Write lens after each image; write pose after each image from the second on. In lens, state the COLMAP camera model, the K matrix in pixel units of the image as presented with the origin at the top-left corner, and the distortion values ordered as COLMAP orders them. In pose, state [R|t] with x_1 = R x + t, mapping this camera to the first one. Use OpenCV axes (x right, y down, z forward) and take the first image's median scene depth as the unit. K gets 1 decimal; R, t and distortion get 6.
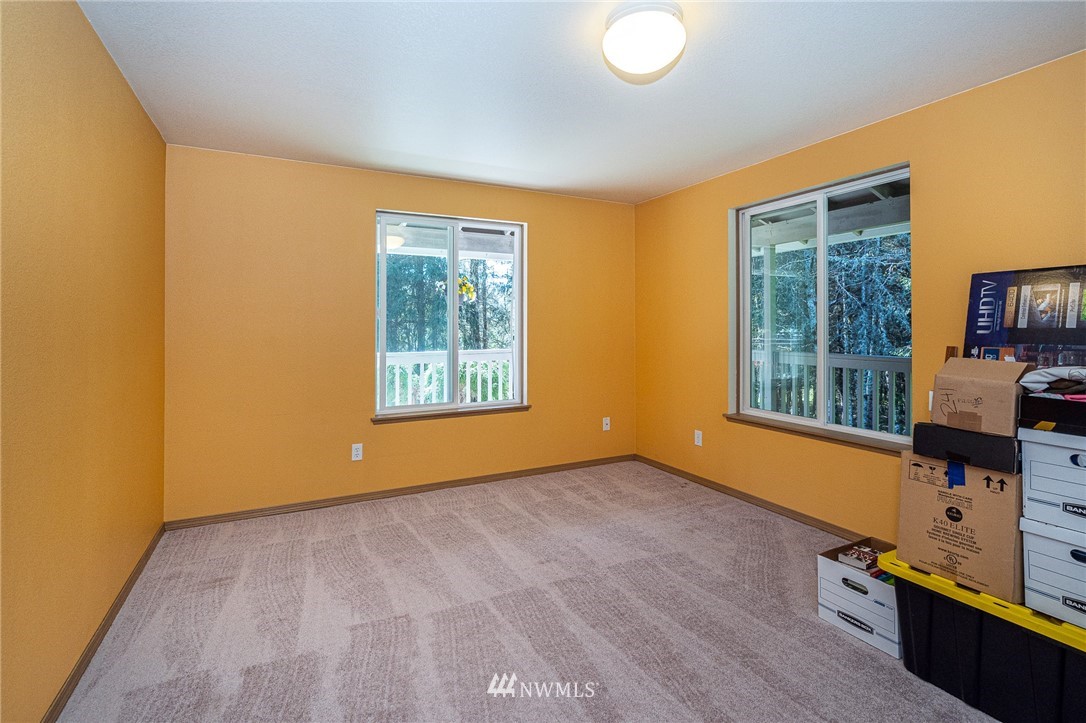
lens RADIAL K [[496.2, 0, 533.6], [0, 496.2, 324.6], [0, 0, 1]] dist [-0.000541, 0.000538]
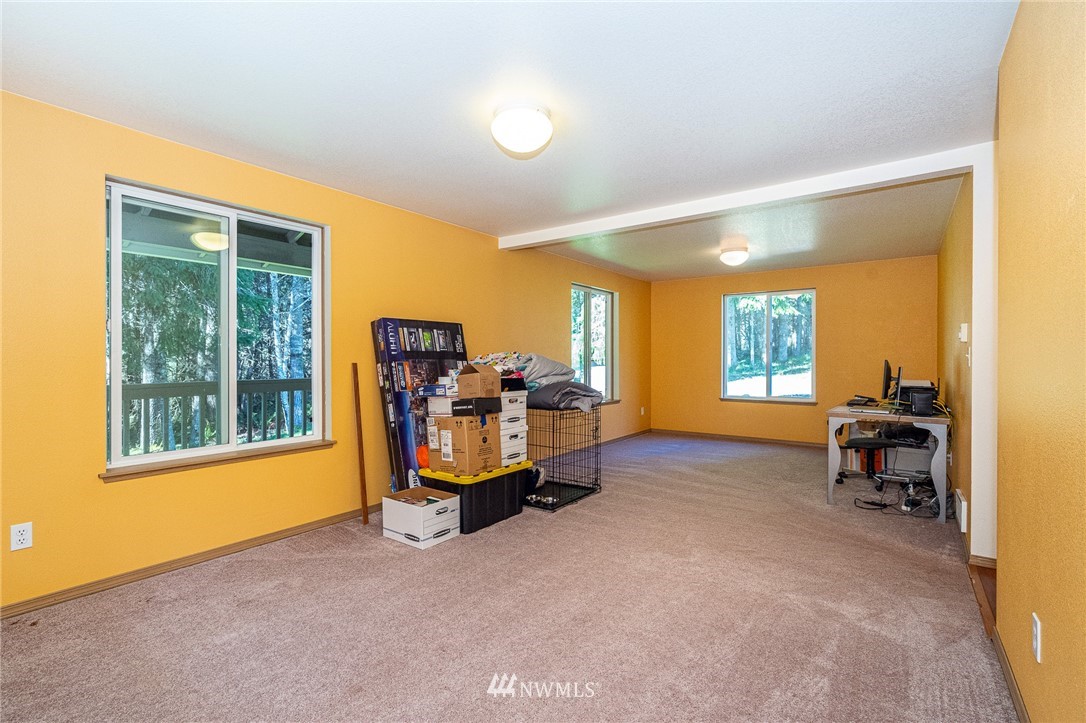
lens RADIAL K [[496.2, 0, 541.3], [0, 496.2, 362.7], [0, 0, 1]] dist [-0.000541, 0.000538]
pose [[-0.455429, -0.003162, 0.890266, -0.925000], [-0.002194, 0.999995, 0.002429, 0.047149], [-0.890269, -0.000847, -0.455434, 1.461075]]
